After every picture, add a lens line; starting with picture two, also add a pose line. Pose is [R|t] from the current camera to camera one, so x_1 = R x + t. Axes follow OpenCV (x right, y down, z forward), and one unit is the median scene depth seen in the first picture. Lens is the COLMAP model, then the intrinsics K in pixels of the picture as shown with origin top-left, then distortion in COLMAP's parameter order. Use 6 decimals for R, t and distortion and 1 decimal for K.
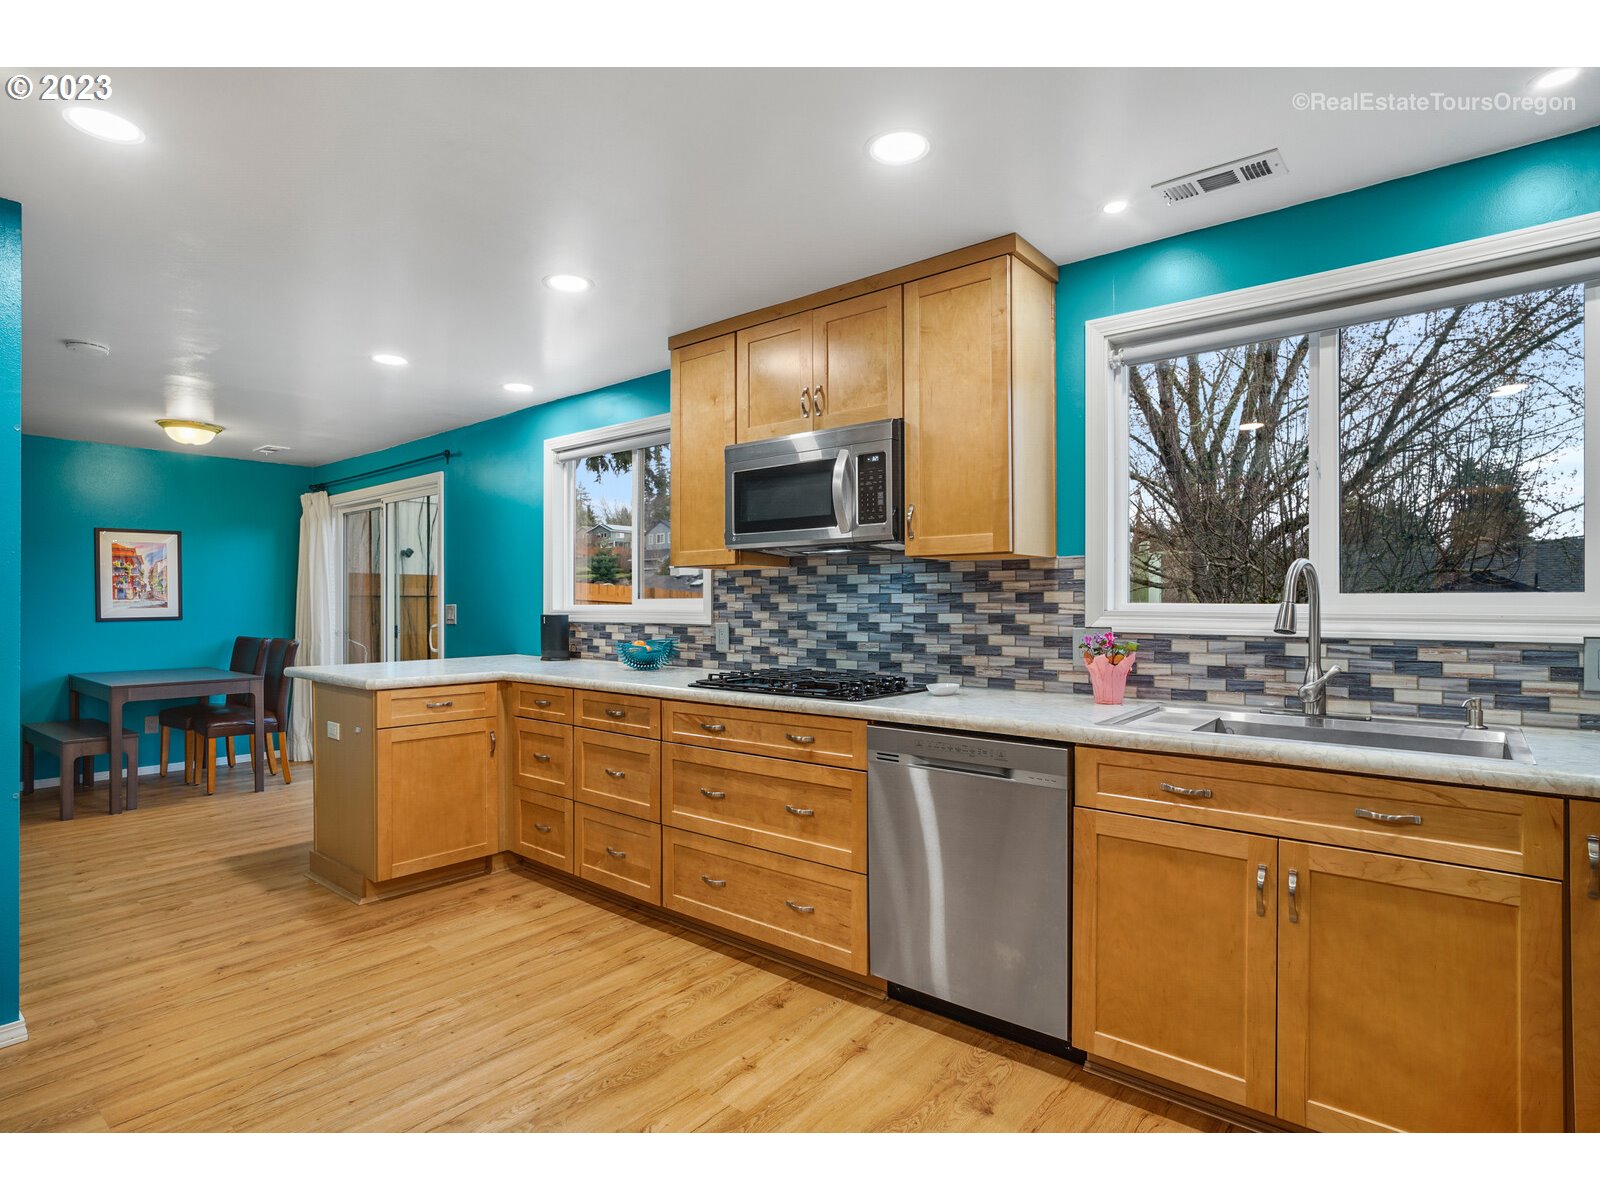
lens RADIAL K [[826.6, 0, 782.7], [0, 826.6, 603.0], [0, 0, 1]] dist [-0.044347, 0.024170]
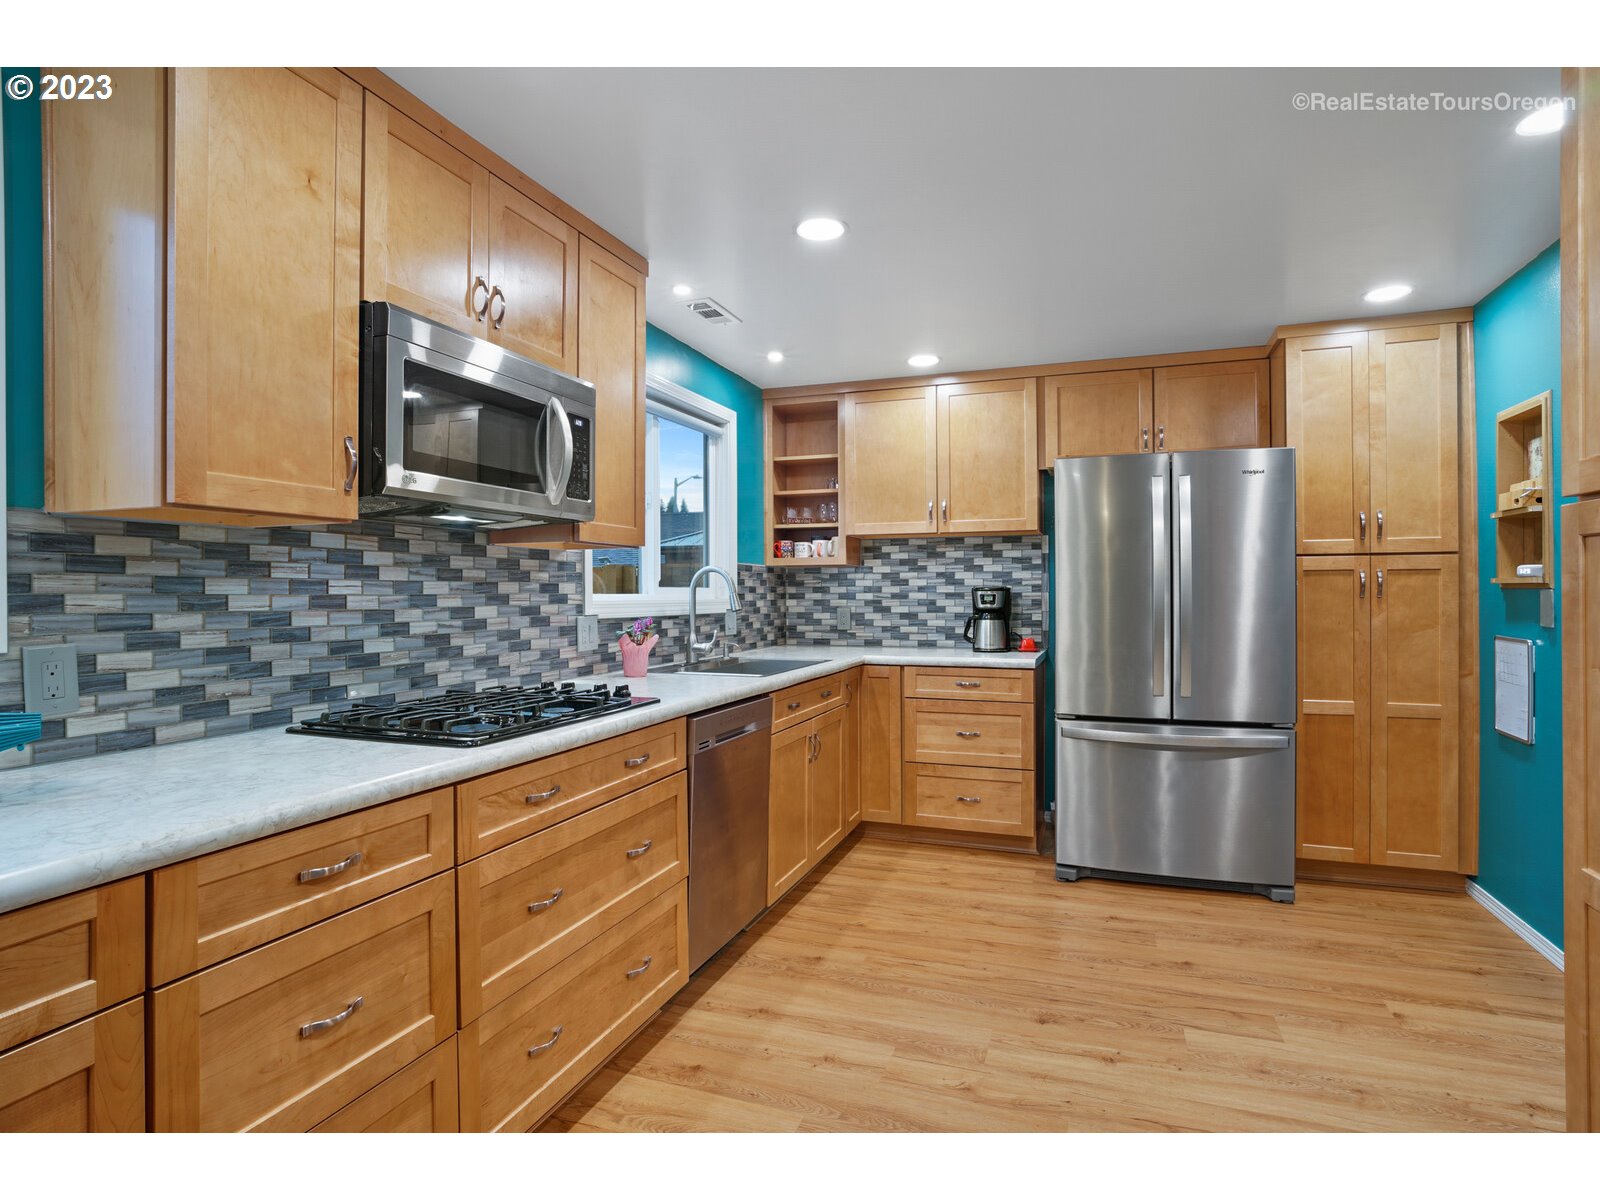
lens RADIAL K [[840.5, 0, 808.5], [0, 840.5, 588.0], [0, 0, 1]] dist [-0.013494, 0.002017]
pose [[-0.341018, 0.005530, 0.940040, -0.667750], [0.001874, 0.999985, -0.005202, -0.000957], [-0.940055, -0.000012, -0.341023, 0.918797]]
